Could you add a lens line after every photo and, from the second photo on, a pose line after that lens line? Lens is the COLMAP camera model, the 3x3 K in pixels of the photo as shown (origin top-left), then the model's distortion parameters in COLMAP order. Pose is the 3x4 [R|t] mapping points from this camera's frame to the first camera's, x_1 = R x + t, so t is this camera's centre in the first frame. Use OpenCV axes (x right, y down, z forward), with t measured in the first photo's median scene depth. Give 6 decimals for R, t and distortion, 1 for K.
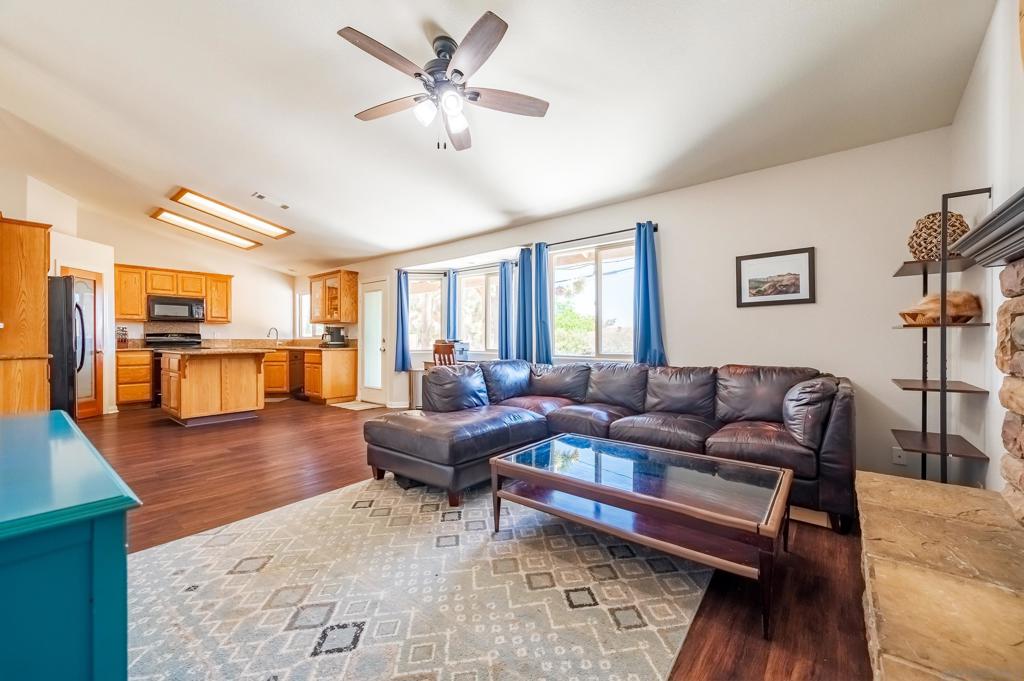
lens RADIAL K [[402.9, 0, 511.0], [0, 402.9, 340.4], [0, 0, 1]] dist [0.000781, -0.000155]
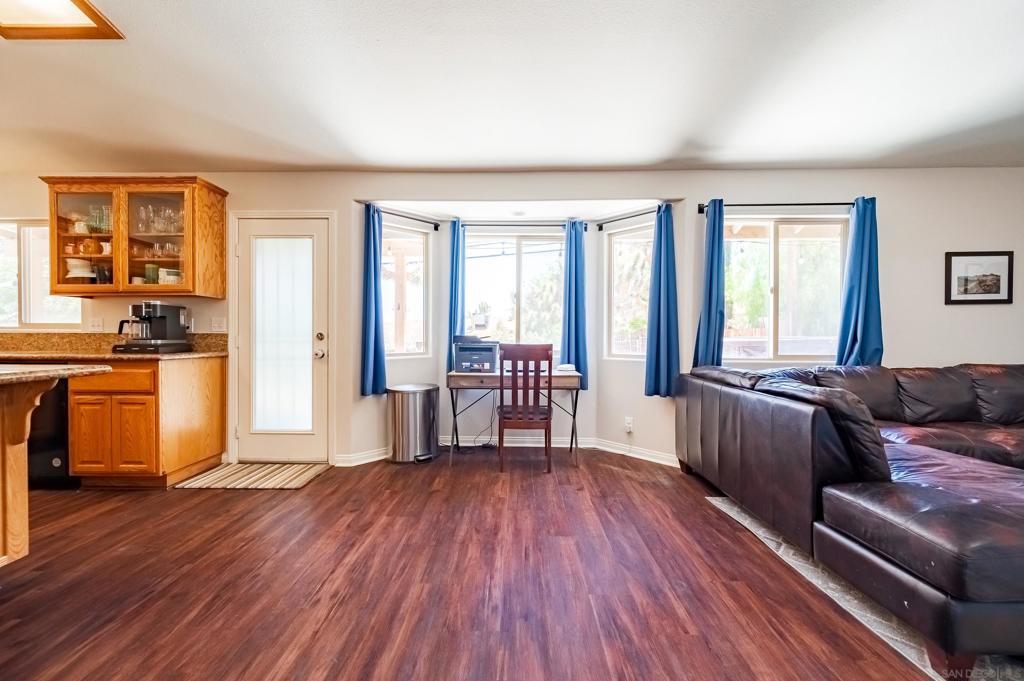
lens RADIAL K [[402.9, 0, 512.5], [0, 402.9, 340.4], [0, 0, 1]] dist [0.000781, -0.000155]
pose [[0.787074, -0.002902, 0.616852, -0.888758], [-0.002960, 0.999960, 0.008482, -0.000601], [-0.616851, -0.008502, 0.787034, 0.909557]]
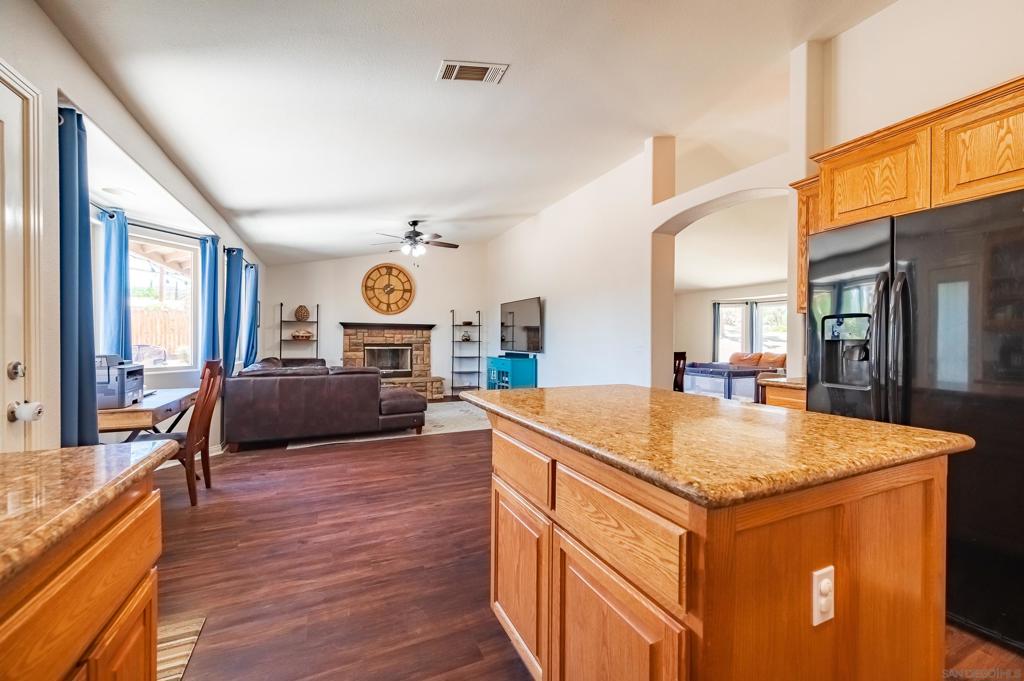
lens RADIAL K [[402.9, 0, 510.4], [0, 402.9, 340.0], [0, 0, 1]] dist [0.000781, -0.000155]
pose [[-0.896064, -0.005213, 0.443895, -1.301755], [-0.004324, 0.999986, 0.003015, -0.035065], [-0.443904, 0.000783, -0.896074, 2.163137]]
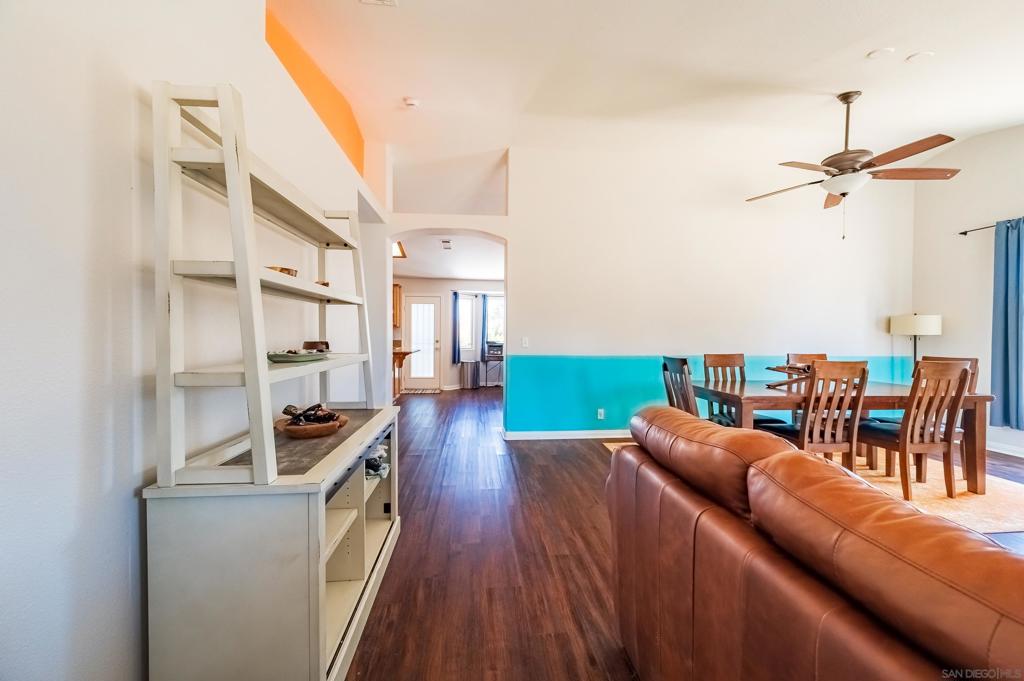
lens RADIAL K [[402.9, 0, 510.1], [0, 402.9, 337.8], [0, 0, 1]] dist [0.000781, -0.000155]
pose [[0.724896, -0.002355, 0.688854, -2.164426], [-0.003732, 0.999966, 0.007346, -0.047937], [-0.688848, -0.007896, 0.724863, -0.297983]]
